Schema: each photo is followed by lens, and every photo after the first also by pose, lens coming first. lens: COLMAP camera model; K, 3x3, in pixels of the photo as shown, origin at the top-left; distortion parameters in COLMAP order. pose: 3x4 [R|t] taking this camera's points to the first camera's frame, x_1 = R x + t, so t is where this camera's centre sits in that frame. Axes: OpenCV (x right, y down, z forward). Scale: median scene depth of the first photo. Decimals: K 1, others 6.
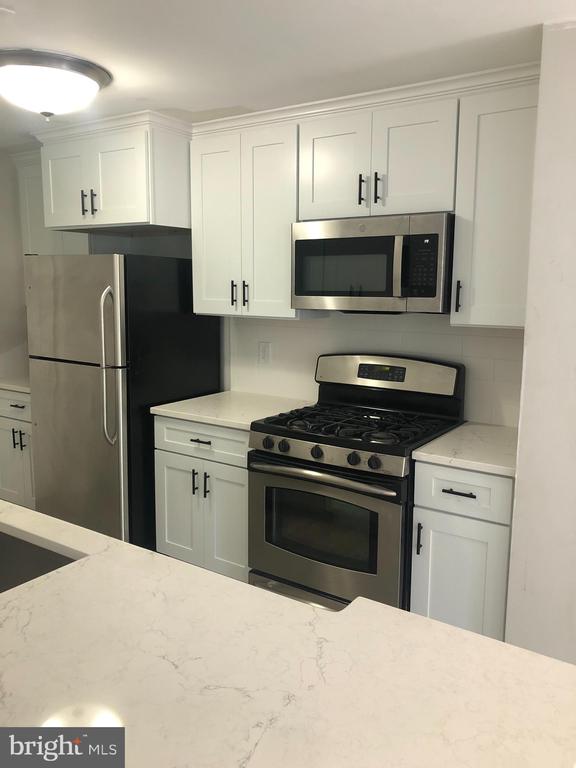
lens RADIAL K [[631.6, 0, 292.6], [0, 631.6, 384.1], [0, 0, 1]] dist [0.082065, -0.137343]
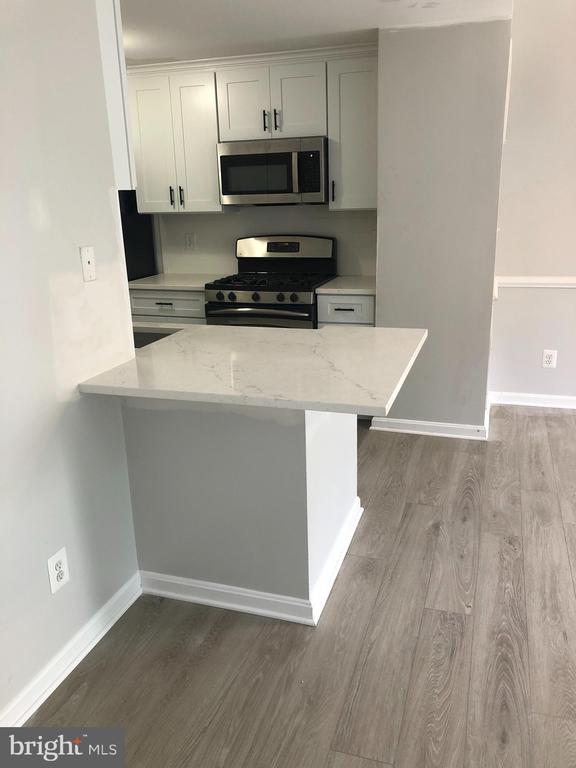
lens RADIAL K [[639.3, 0, 292.4], [0, 639.3, 376.6], [0, 0, 1]] dist [0.096189, -0.131410]
pose [[0.960972, -0.112041, 0.252942, -0.290288], [0.080023, 0.987809, 0.133530, 0.094944], [-0.264819, -0.108078, 0.958222, -0.558990]]
